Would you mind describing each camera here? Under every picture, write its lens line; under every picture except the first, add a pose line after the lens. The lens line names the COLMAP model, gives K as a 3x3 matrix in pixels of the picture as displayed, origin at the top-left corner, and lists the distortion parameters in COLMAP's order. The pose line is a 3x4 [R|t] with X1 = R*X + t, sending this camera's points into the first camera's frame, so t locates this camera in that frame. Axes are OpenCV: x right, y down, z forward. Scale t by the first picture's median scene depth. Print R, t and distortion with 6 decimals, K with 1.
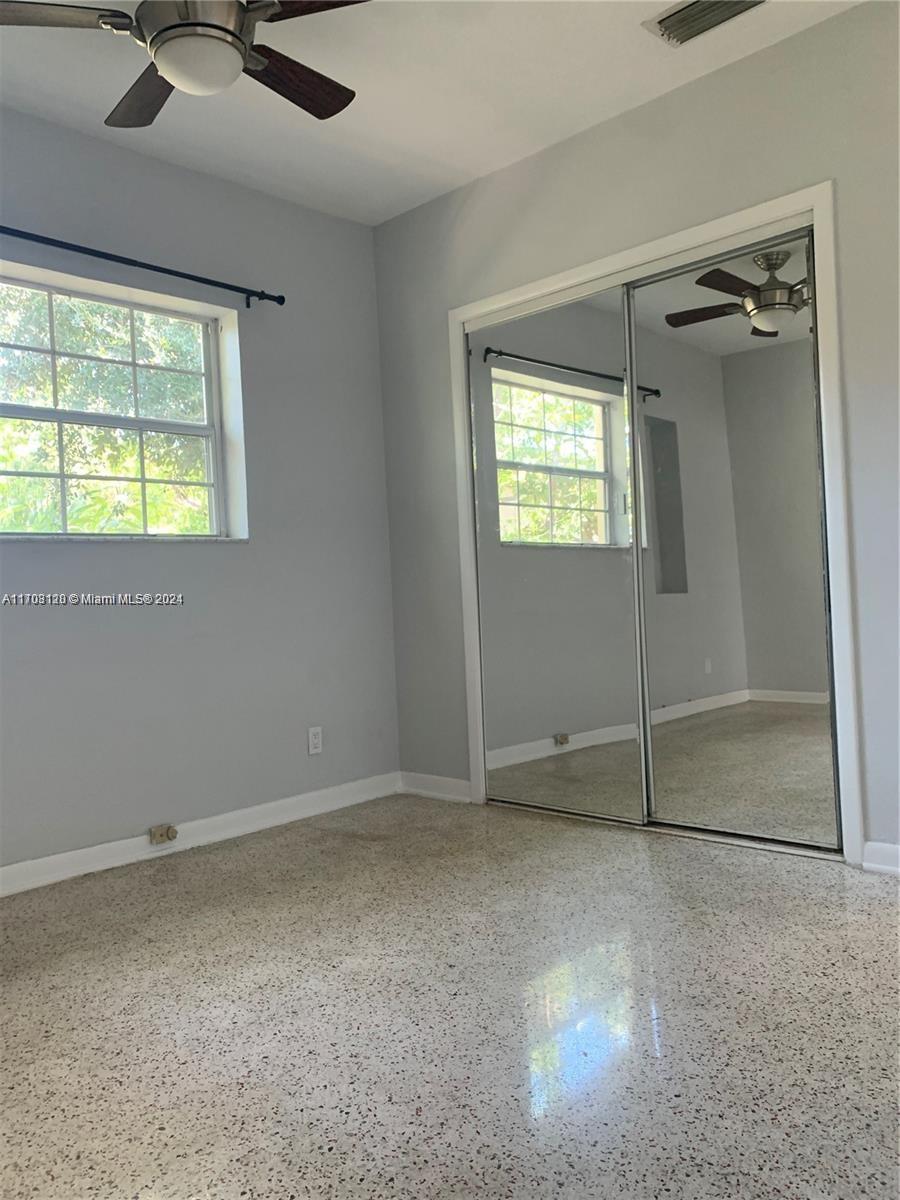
lens RADIAL K [[922.7, 0, 443.8], [0, 922.7, 598.8], [0, 0, 1]] dist [0.000032, -0.012496]
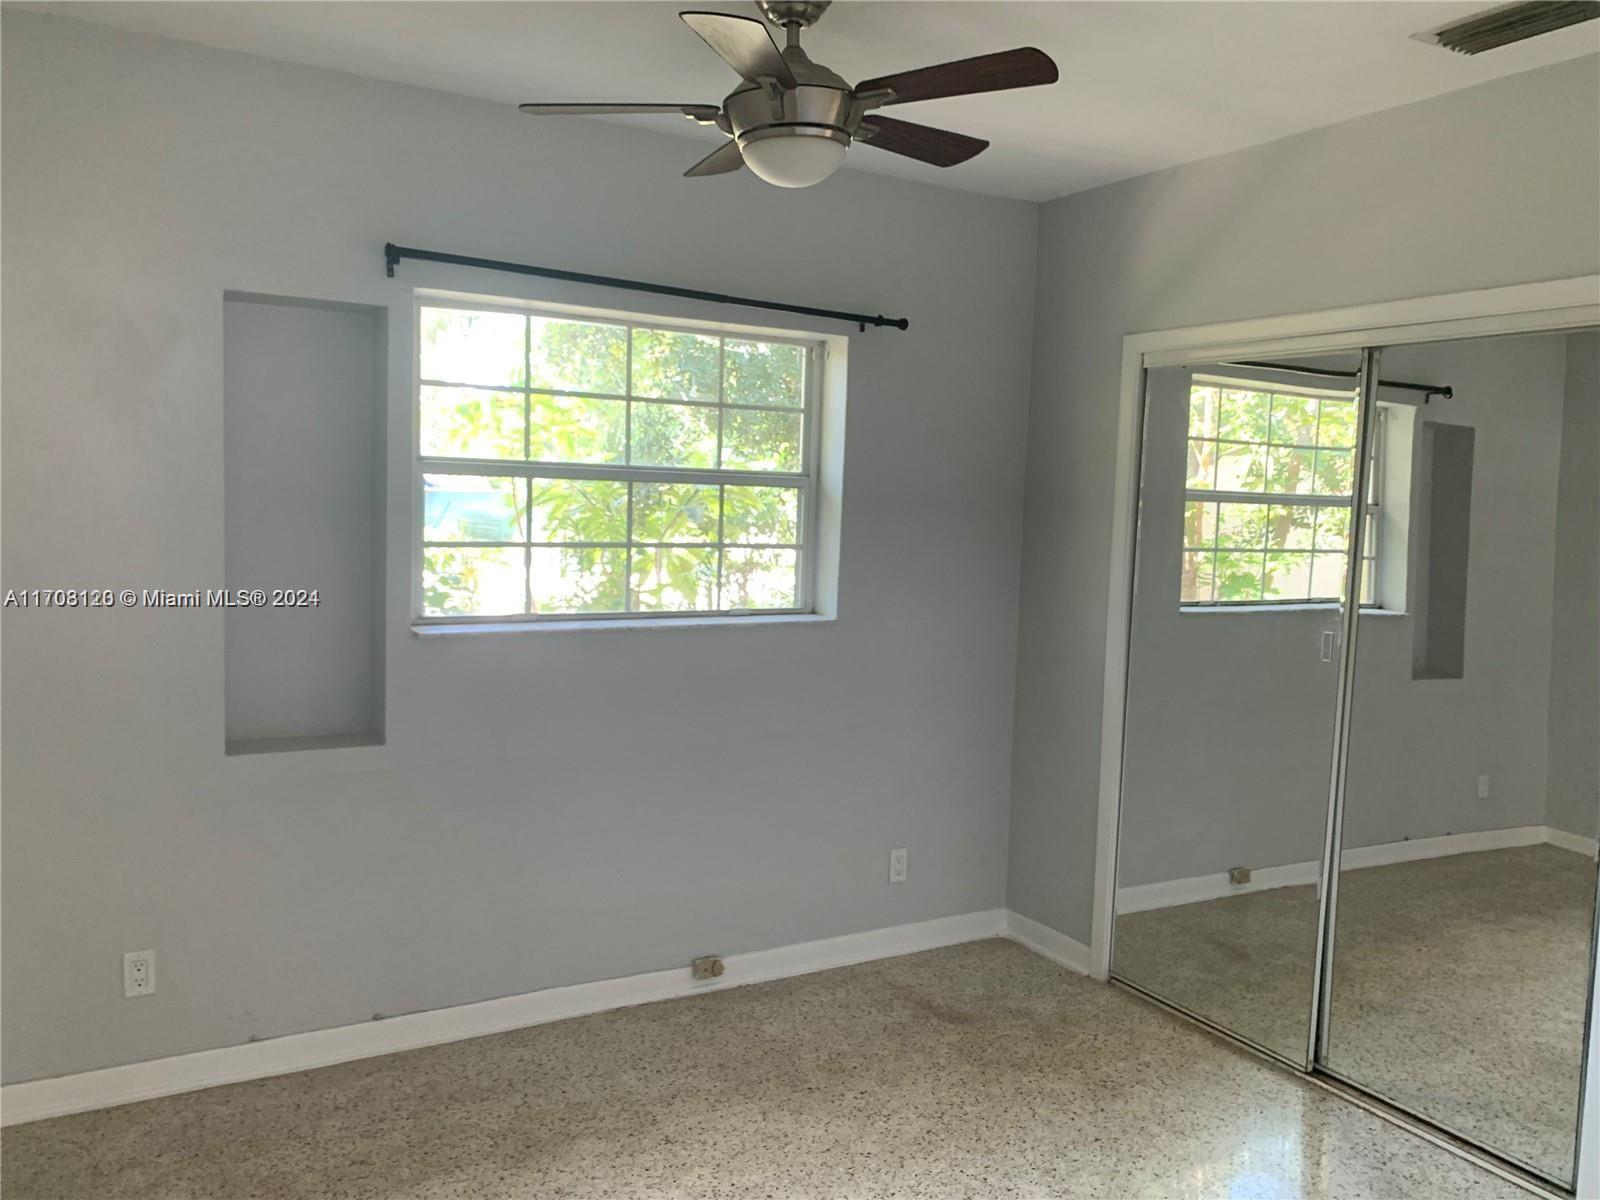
lens RADIAL K [[1230.2, 0, 800.0], [0, 1230.2, 600.0], [0, 0, 1]] dist [0.000032, -0.012496]
pose [[0.957019, 0.101530, -0.271674, 0.053695], [-0.081299, 0.993081, 0.084745, -0.188094], [0.278398, -0.059015, 0.958651, -0.052581]]
